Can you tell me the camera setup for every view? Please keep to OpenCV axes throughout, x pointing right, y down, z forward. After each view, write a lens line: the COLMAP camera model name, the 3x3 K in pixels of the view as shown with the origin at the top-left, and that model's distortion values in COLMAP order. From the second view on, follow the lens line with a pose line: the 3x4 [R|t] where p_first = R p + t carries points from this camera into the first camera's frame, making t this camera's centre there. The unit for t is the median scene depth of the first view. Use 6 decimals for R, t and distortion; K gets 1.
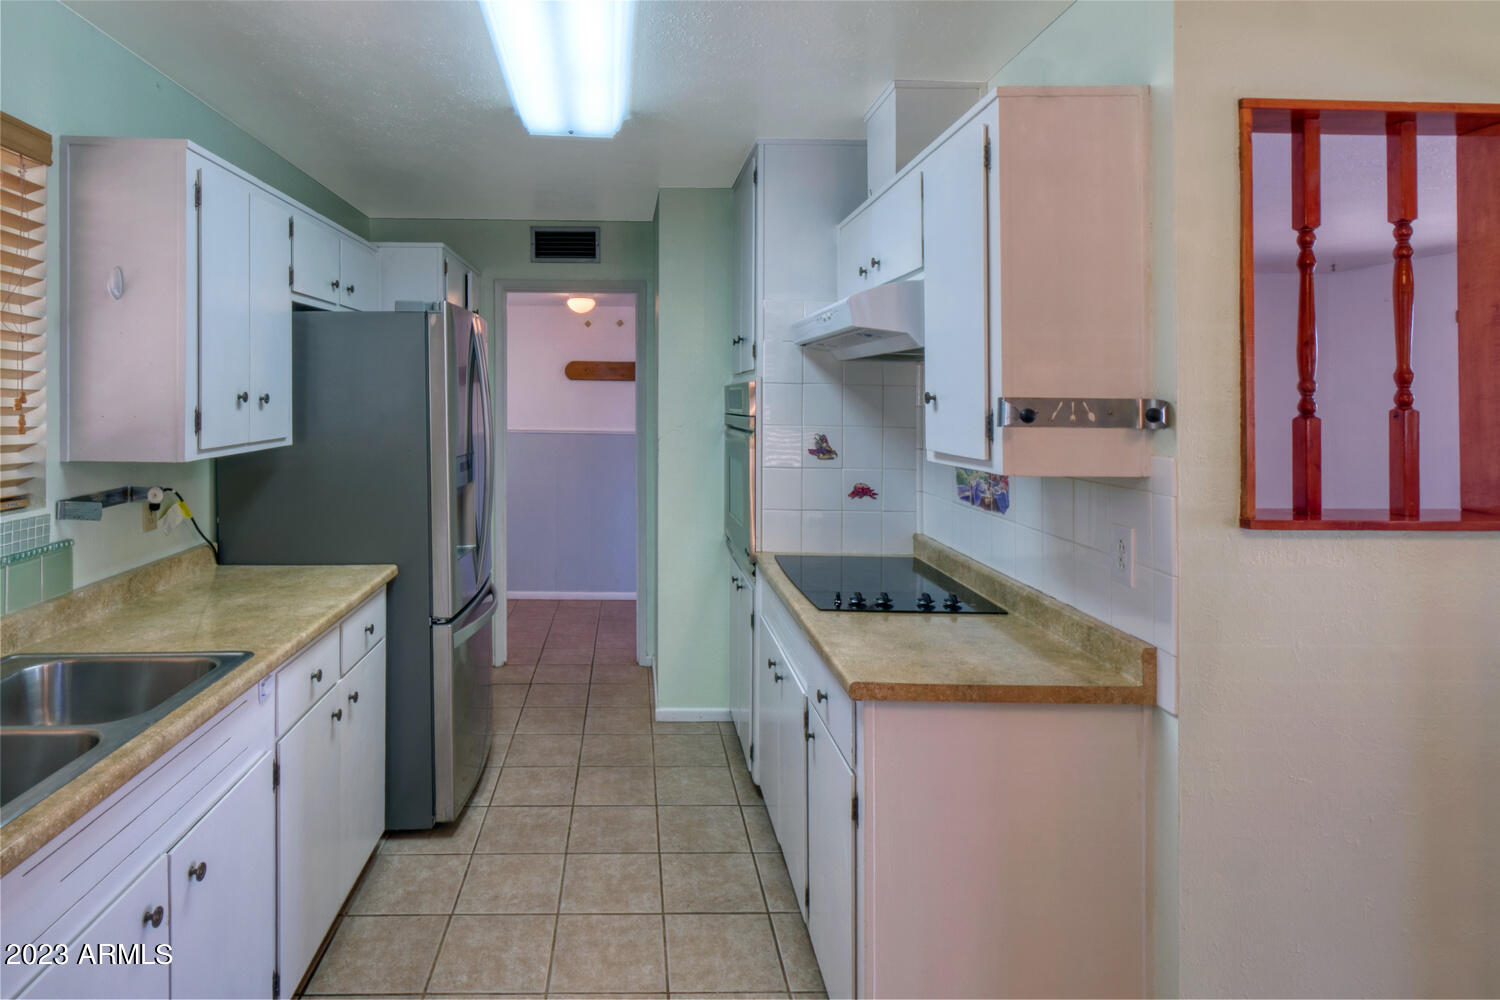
lens RADIAL K [[872.6, 0, 751.1], [0, 872.6, 399.6], [0, 0, 1]] dist [0.018275, -0.001185]
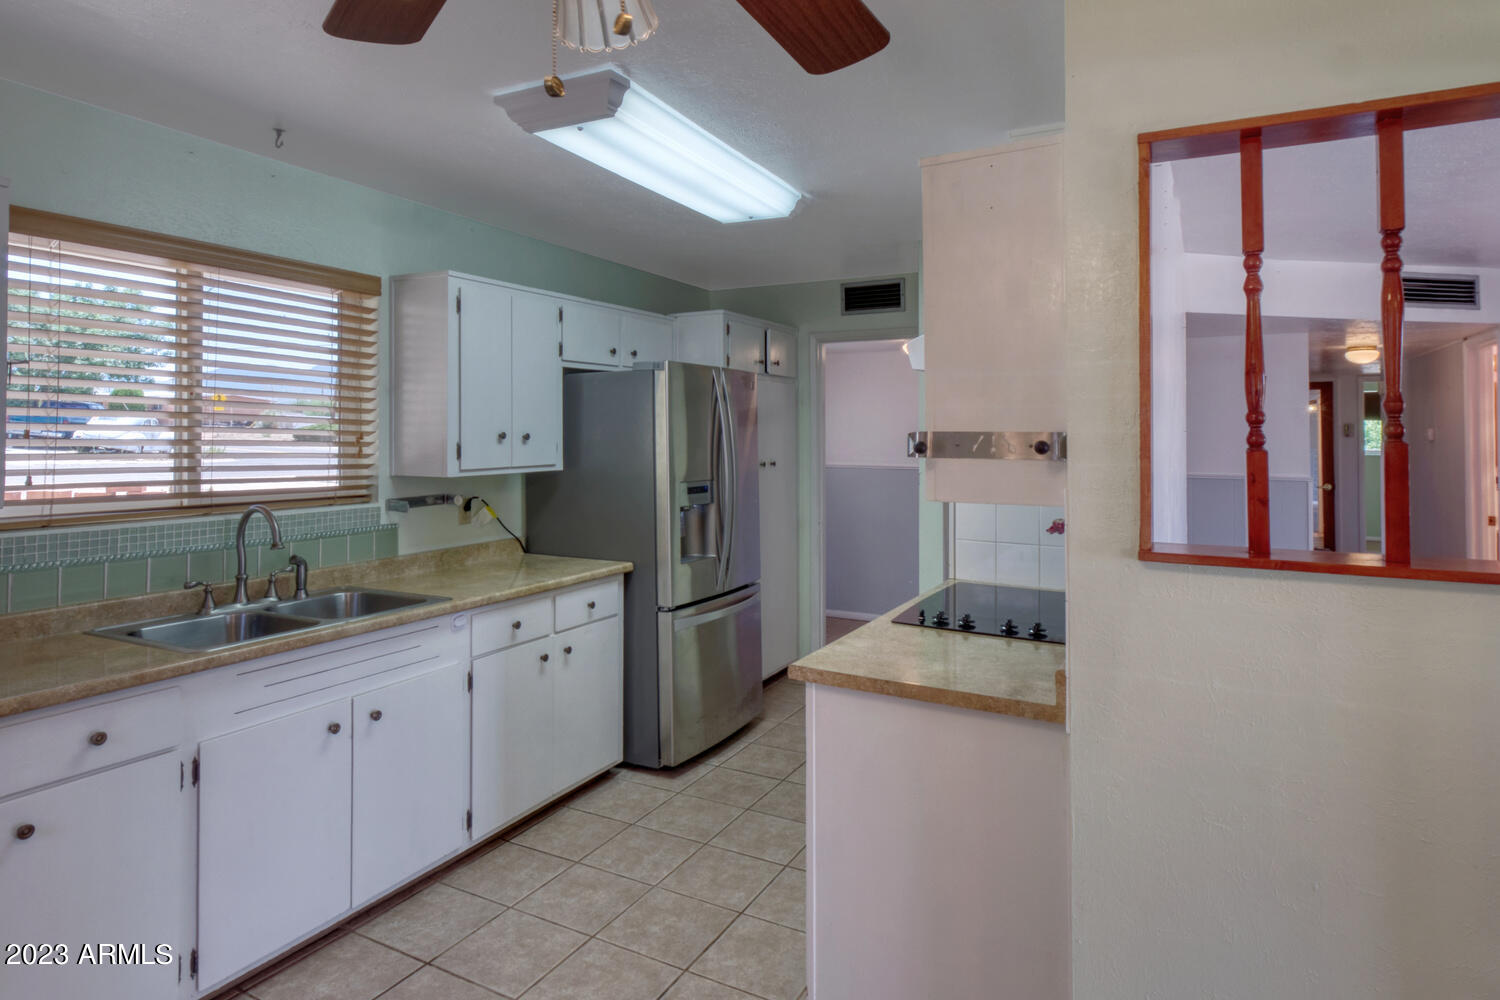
lens RADIAL K [[857.4, 0, 748.5], [0, 857.4, 433.8], [0, 0, 1]] dist [0.024326, 0.000189]
pose [[0.876134, -0.006377, -0.482025, 0.504763], [0.003490, 0.999970, -0.006886, 0.005694], [0.482055, 0.004351, 0.876130, -0.067339]]
